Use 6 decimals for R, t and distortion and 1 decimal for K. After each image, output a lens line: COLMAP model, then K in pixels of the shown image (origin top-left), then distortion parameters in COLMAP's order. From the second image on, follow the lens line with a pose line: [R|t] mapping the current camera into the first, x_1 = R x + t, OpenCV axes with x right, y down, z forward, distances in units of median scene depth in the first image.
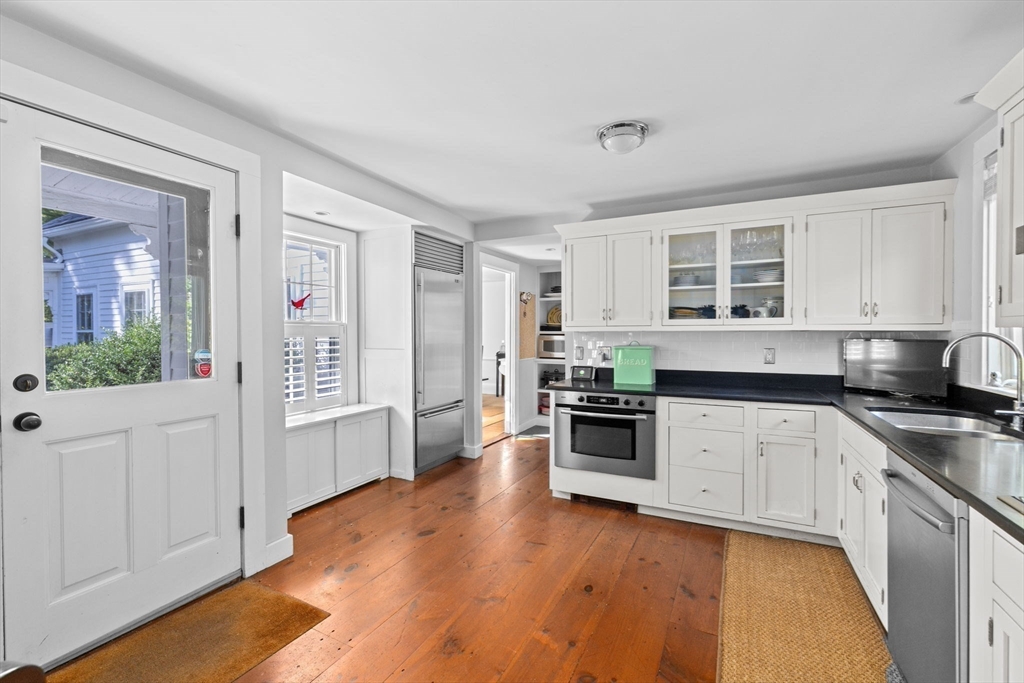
lens RADIAL K [[439.3, 0, 509.9], [0, 439.3, 337.6], [0, 0, 1]] dist [0.001224, 0.000968]
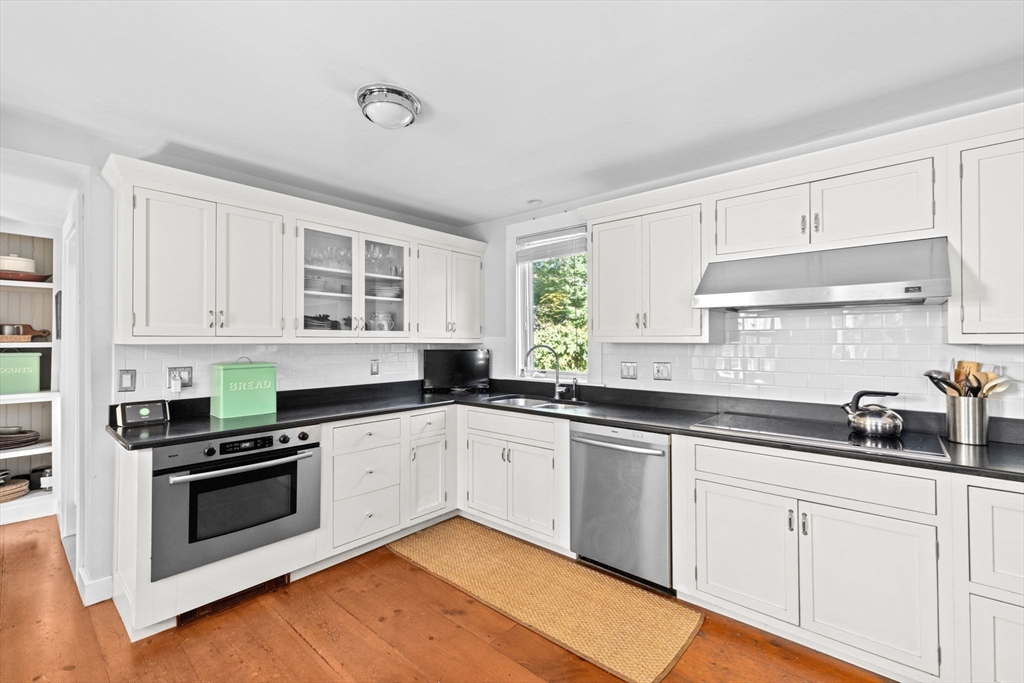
lens RADIAL K [[439.3, 0, 511.1], [0, 439.3, 340.7], [0, 0, 1]] dist [0.001224, 0.000968]
pose [[0.254516, 0.005152, 0.967055, -0.356804], [0.012159, 0.999890, -0.008527, -0.009024], [-0.966992, 0.013929, 0.254425, 0.439894]]
